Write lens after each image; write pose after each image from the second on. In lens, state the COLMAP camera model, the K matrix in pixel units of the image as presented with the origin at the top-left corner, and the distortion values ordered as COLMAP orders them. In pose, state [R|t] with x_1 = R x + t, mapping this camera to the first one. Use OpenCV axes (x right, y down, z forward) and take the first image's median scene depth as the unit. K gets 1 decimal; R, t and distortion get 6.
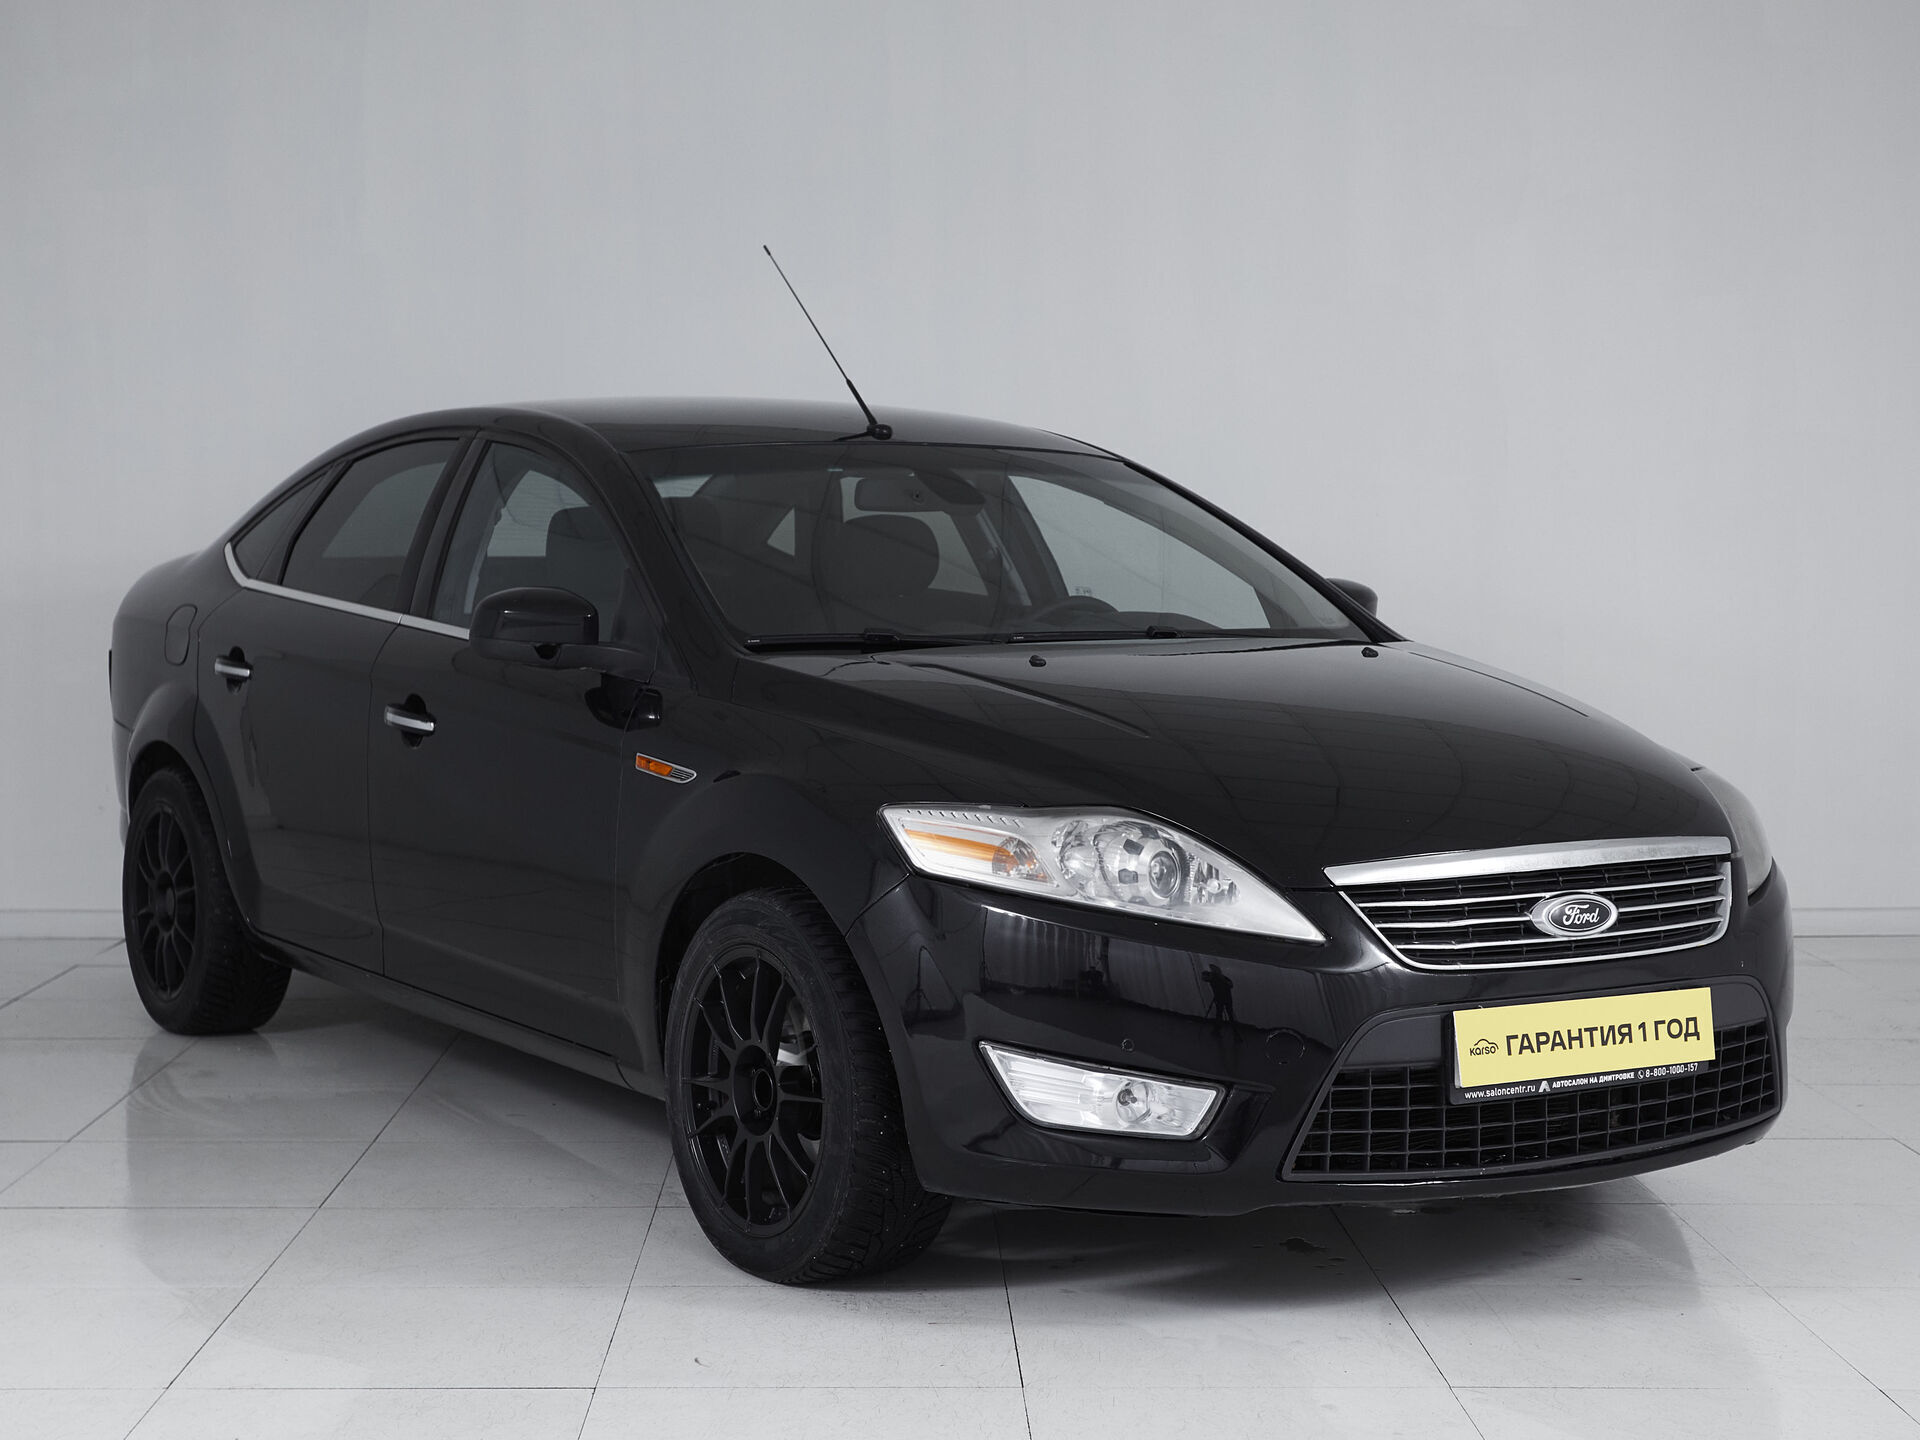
lens RADIAL K [[2826.8, 0, 910.1], [0, 2826.8, 723.1], [0, 0, 1]] dist [0.019735, 0.058922]
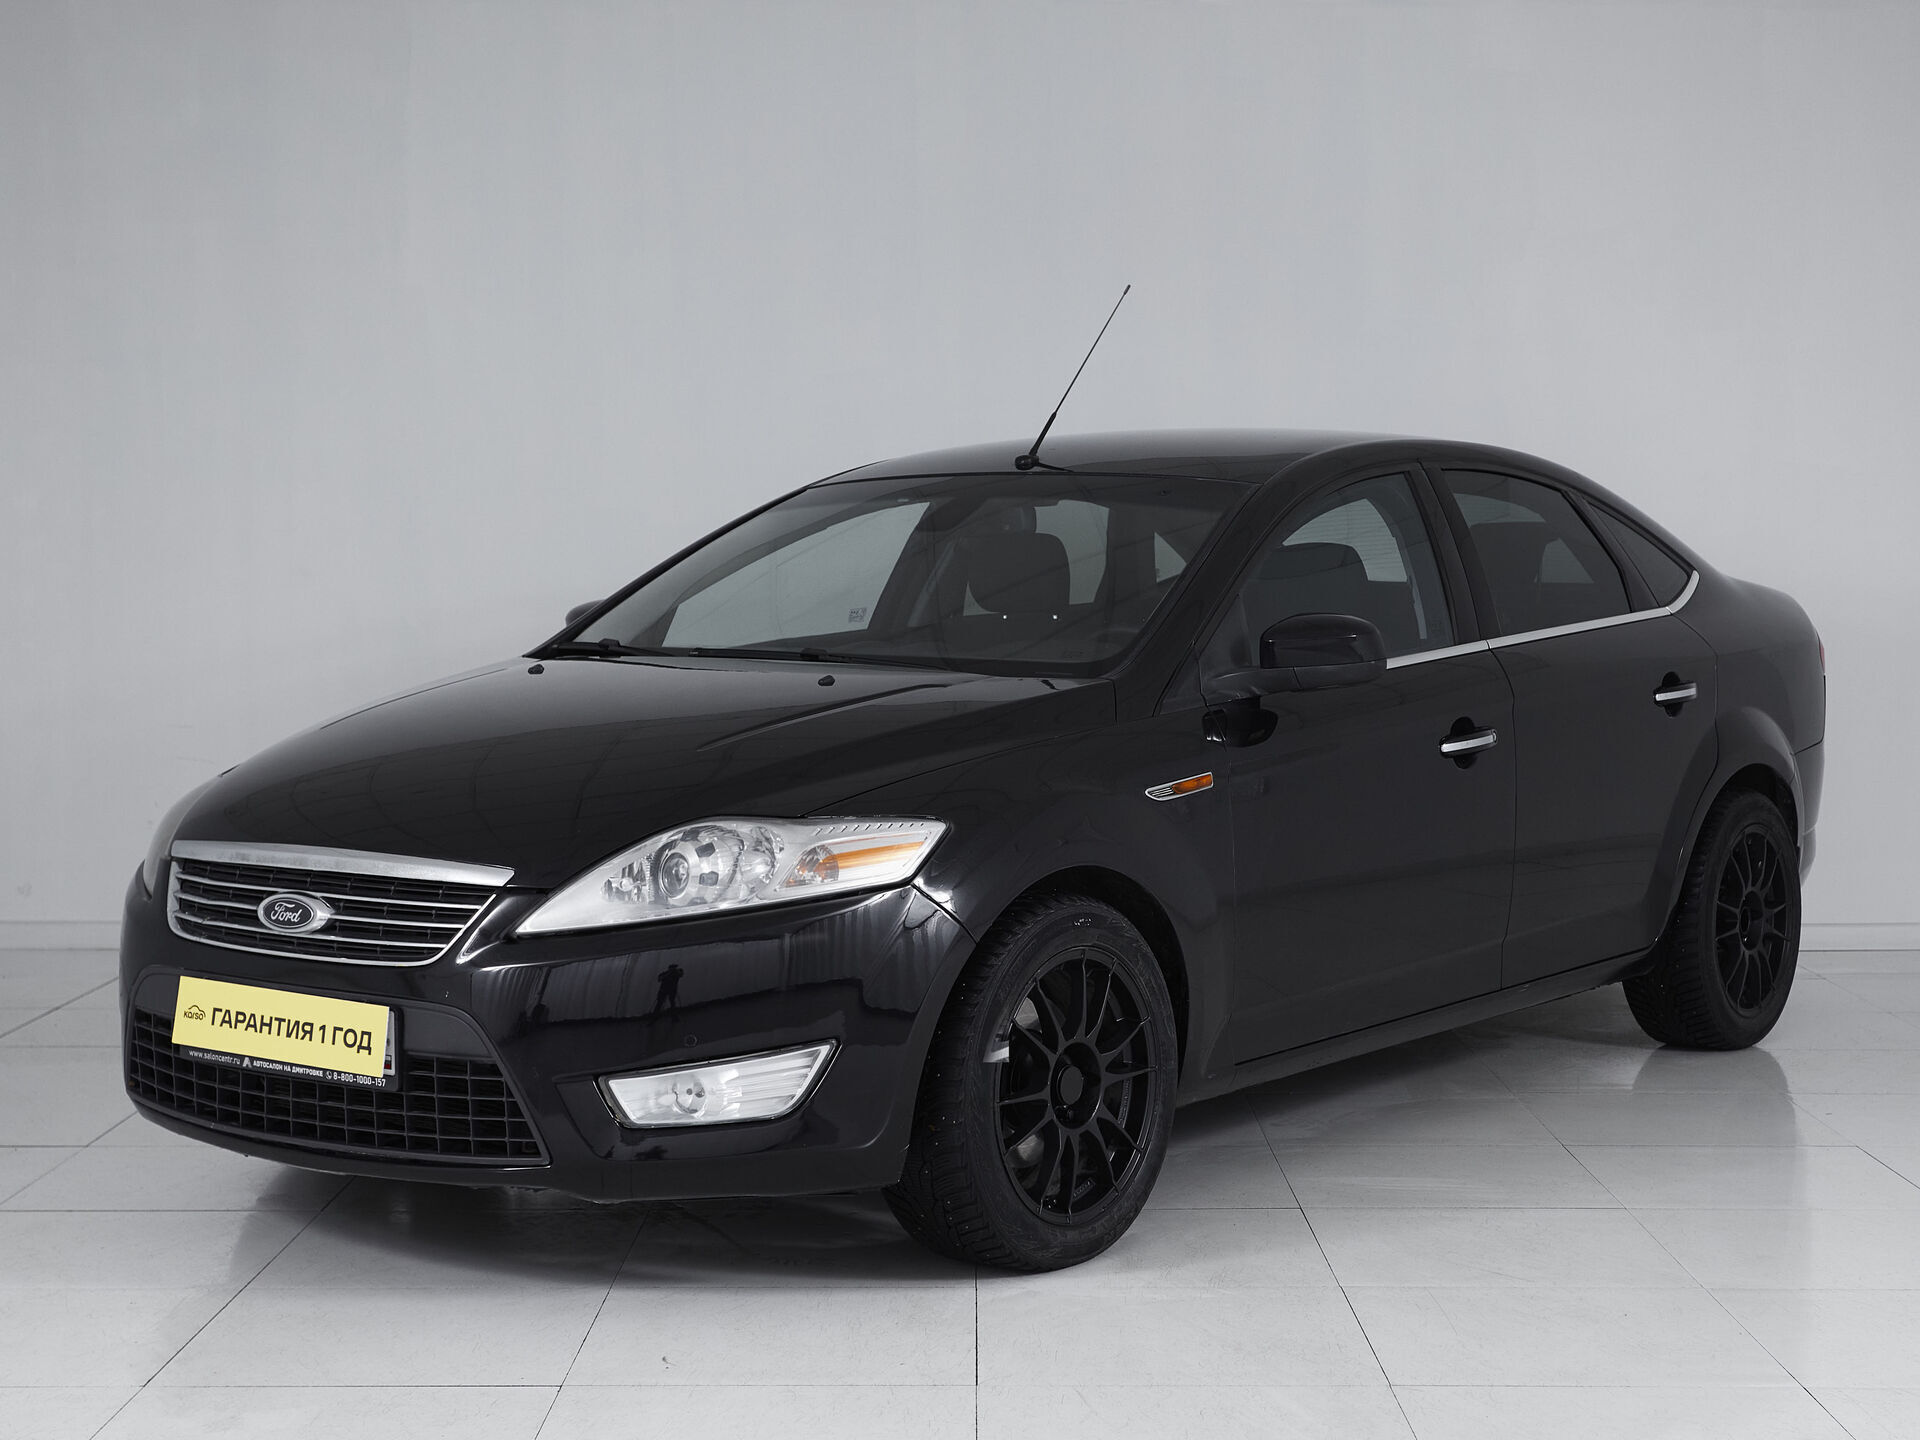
lens RADIAL K [[2826.8, 0, 910.1], [0, 2826.8, 723.1], [0, 0, 1]] dist [0.019735, 0.058922]
pose [[0.373336, 0.047652, -0.926472, 1.324844], [-0.053900, 0.998107, 0.029617, -0.048880], [0.926129, 0.038880, 0.375198, 0.818641]]
